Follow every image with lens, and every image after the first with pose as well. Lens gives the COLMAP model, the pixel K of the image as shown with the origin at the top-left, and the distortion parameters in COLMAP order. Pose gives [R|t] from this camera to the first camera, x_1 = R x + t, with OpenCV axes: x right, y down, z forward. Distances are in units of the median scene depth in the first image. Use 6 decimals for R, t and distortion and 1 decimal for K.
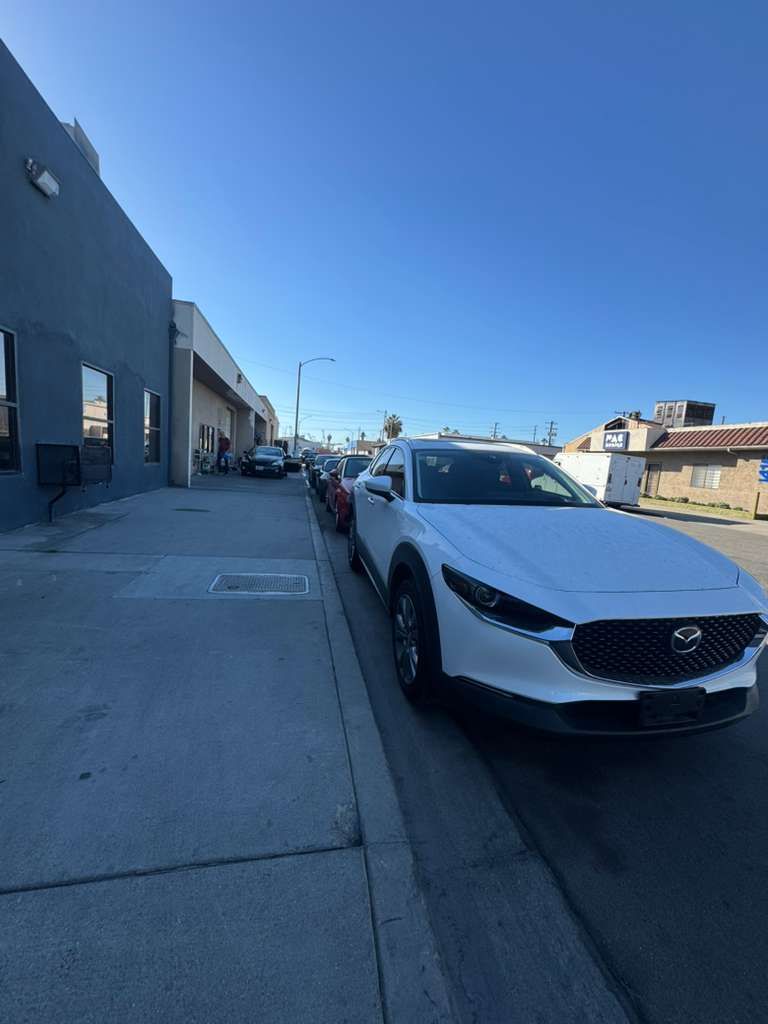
lens RADIAL K [[406.5, 0, 384.6], [0, 406.5, 510.6], [0, 0, 1]] dist [-0.003174, -0.000392]
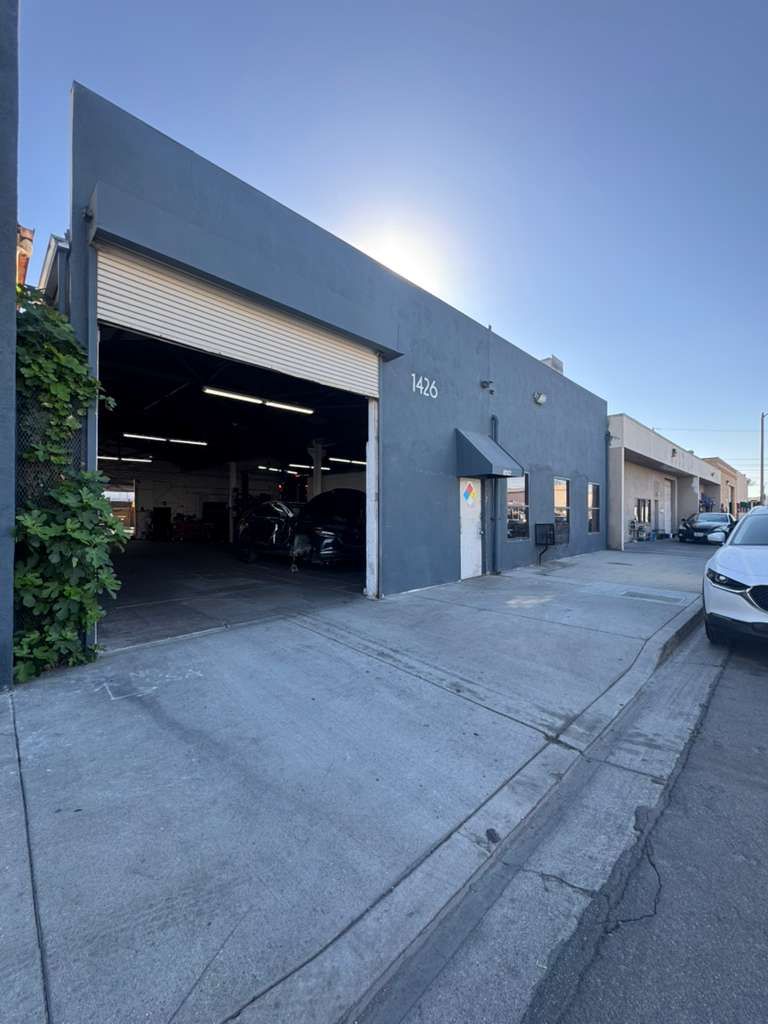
lens RADIAL K [[406.5, 0, 384.6], [0, 406.5, 510.6], [0, 0, 1]] dist [-0.003174, -0.000392]
pose [[0.539236, -0.080304, -0.838318, 0.209950], [-0.067191, 0.988167, -0.137878, 0.047744], [0.839470, 0.130676, 0.527459, -0.340891]]
